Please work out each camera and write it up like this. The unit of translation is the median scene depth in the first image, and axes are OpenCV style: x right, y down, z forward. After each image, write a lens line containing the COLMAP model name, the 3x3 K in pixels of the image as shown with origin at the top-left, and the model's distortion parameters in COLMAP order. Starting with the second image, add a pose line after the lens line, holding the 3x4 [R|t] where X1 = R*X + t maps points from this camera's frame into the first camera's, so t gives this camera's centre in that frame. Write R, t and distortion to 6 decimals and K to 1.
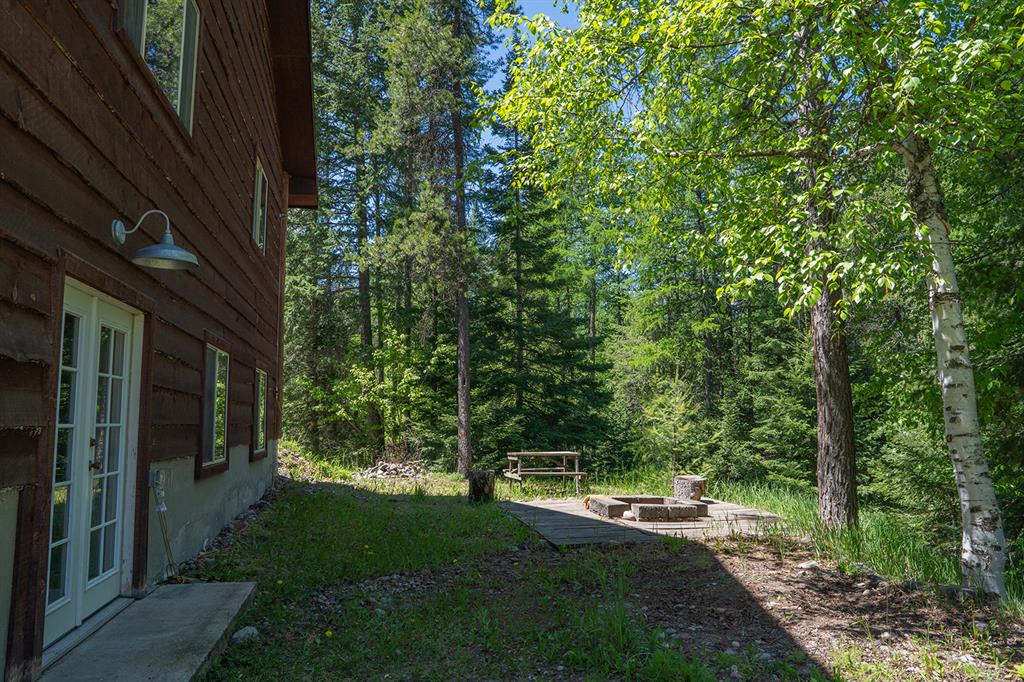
lens RADIAL K [[705.6, 0, 512.0], [0, 705.6, 341.0], [0, 0, 1]] dist [-0.107366, 0.085279]
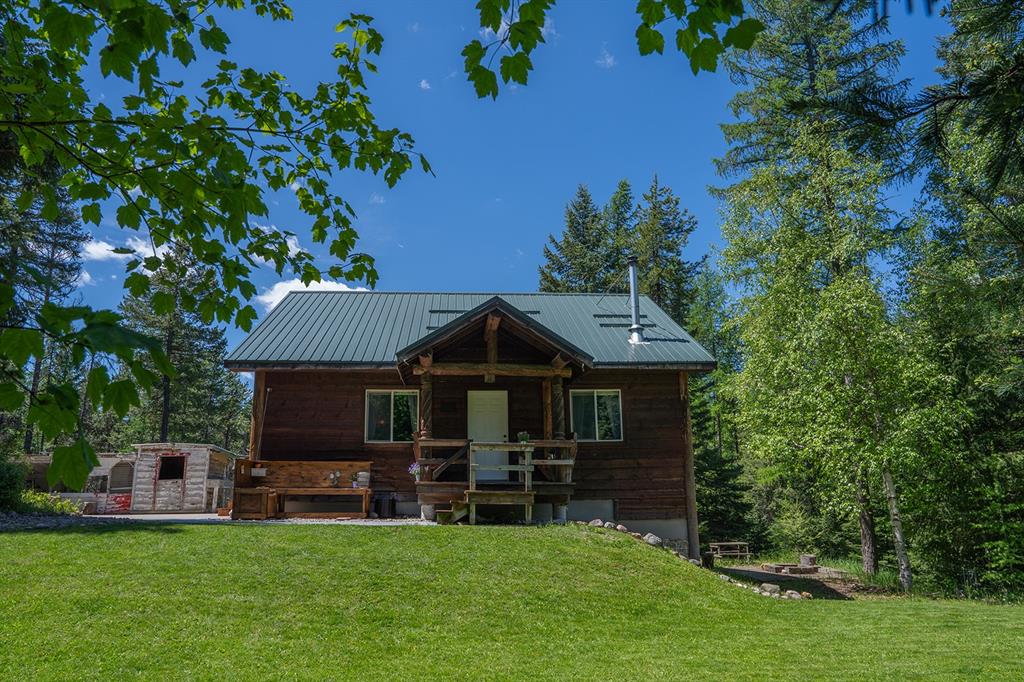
lens RADIAL K [[705.6, 0, 512.0], [0, 705.6, 341.0], [0, 0, 1]] dist [-0.107366, 0.085279]
pose [[0.992652, -0.033341, -0.116316, -0.373434], [0.020415, 0.993655, -0.110602, -0.239129], [0.119265, 0.107414, 0.987035, -1.246433]]
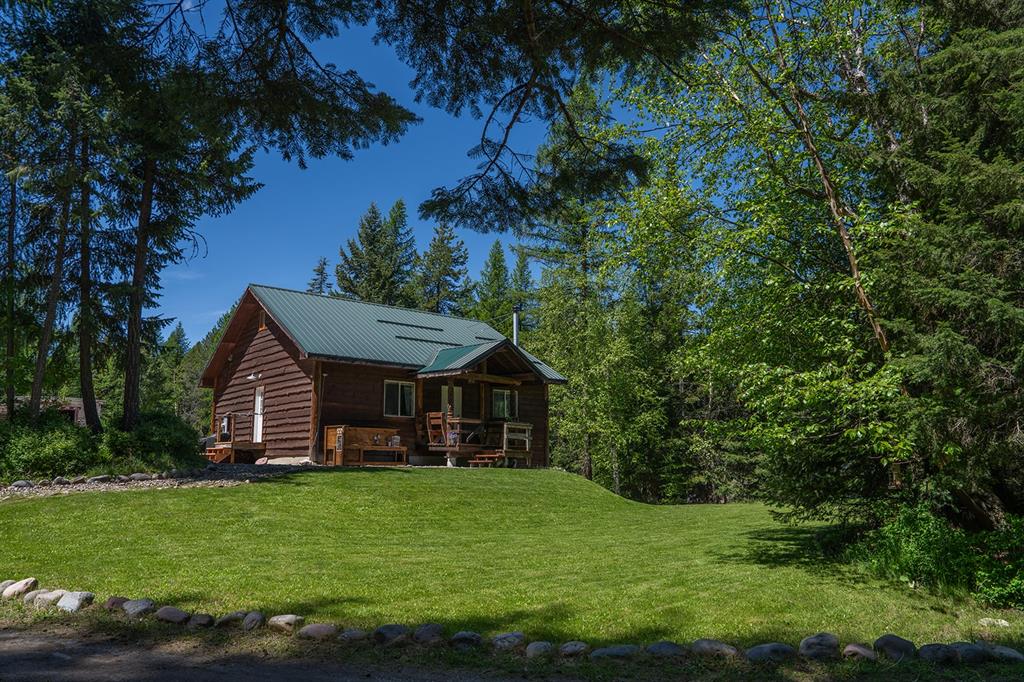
lens RADIAL K [[705.6, 0, 512.0], [0, 705.6, 341.0], [0, 0, 1]] dist [-0.107366, 0.085279]
pose [[0.876351, 0.087162, 0.473721, -1.503454], [-0.061747, 0.995706, -0.068976, -0.299054], [-0.477699, 0.031196, 0.877970, -1.899077]]
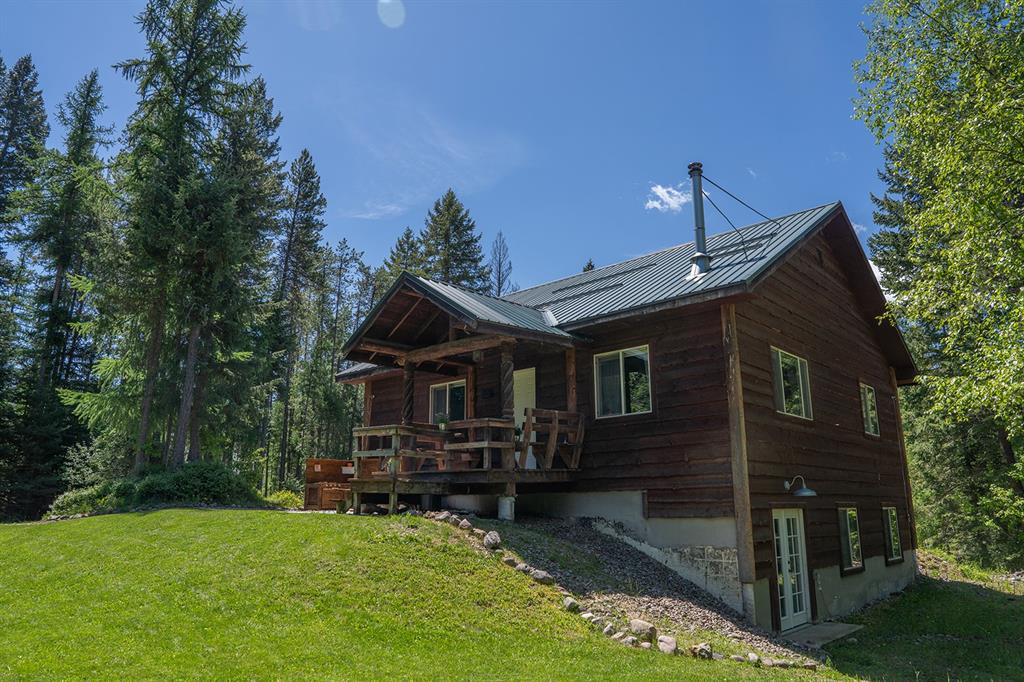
lens RADIAL K [[705.6, 0, 512.0], [0, 705.6, 341.0], [0, 0, 1]] dist [-0.107366, 0.085279]
pose [[0.584456, -0.187488, -0.789468, 0.416047], [0.092069, 0.981979, -0.165047, -0.140484], [0.806185, 0.023778, 0.591185, -0.593821]]
